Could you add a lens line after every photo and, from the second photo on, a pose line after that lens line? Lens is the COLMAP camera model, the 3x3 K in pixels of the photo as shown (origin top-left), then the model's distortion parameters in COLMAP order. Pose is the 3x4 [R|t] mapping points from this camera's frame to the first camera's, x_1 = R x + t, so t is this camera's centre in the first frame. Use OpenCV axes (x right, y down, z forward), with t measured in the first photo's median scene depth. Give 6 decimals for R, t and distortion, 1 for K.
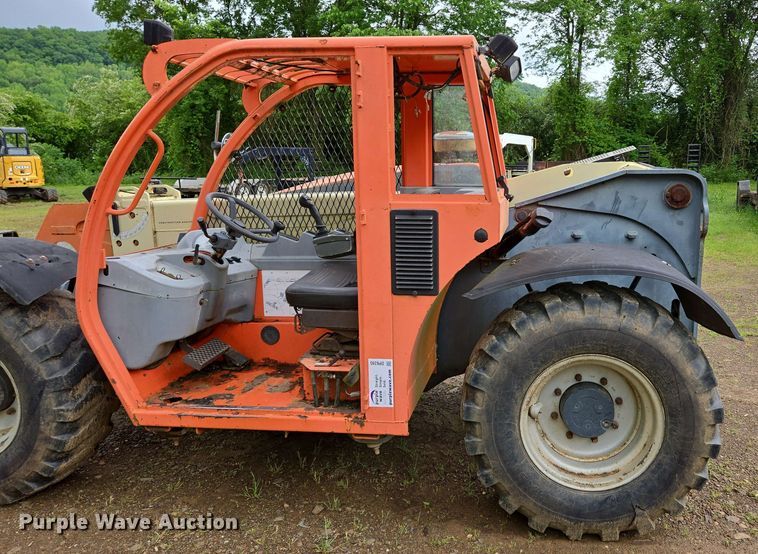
lens RADIAL K [[626.5, 0, 475.0], [0, 626.5, 266.3], [0, 0, 1]] dist [0.056624, -0.038994]
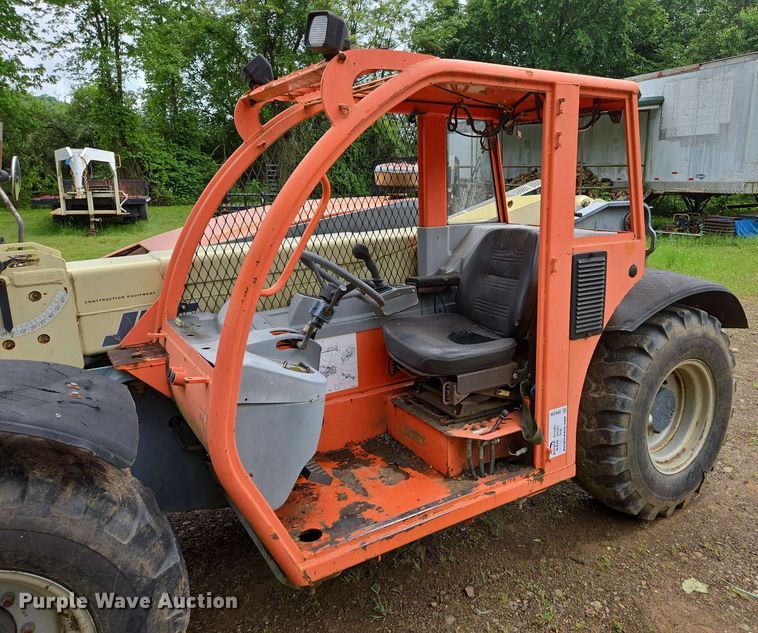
lens RADIAL K [[594.4, 0, 444.7], [0, 594.4, 301.5], [0, 0, 1]] dist [0.058344, -0.044869]
pose [[0.761802, -0.134896, 0.633609, -0.702599], [0.109976, 0.990812, 0.078718, -0.089228], [-0.638406, 0.009714, 0.769638, 0.331253]]
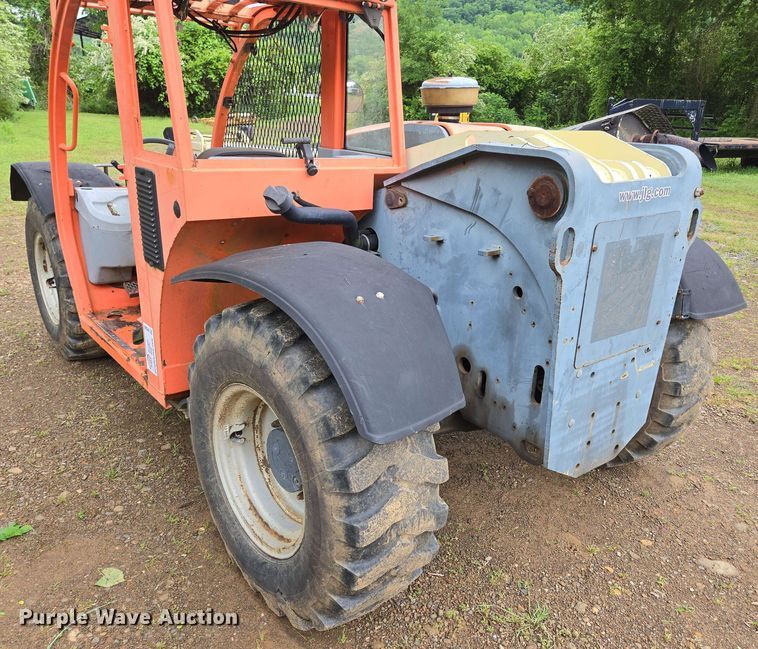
lens RADIAL K [[633.0, 0, 391.1], [0, 633.0, 360.2], [0, 0, 1]] dist [0.078529, -0.064552]
pose [[0.699900, 0.291710, -0.651955, 0.644483], [-0.157409, 0.953349, 0.257580, -0.095860], [0.696679, -0.077656, 0.713167, 0.456113]]
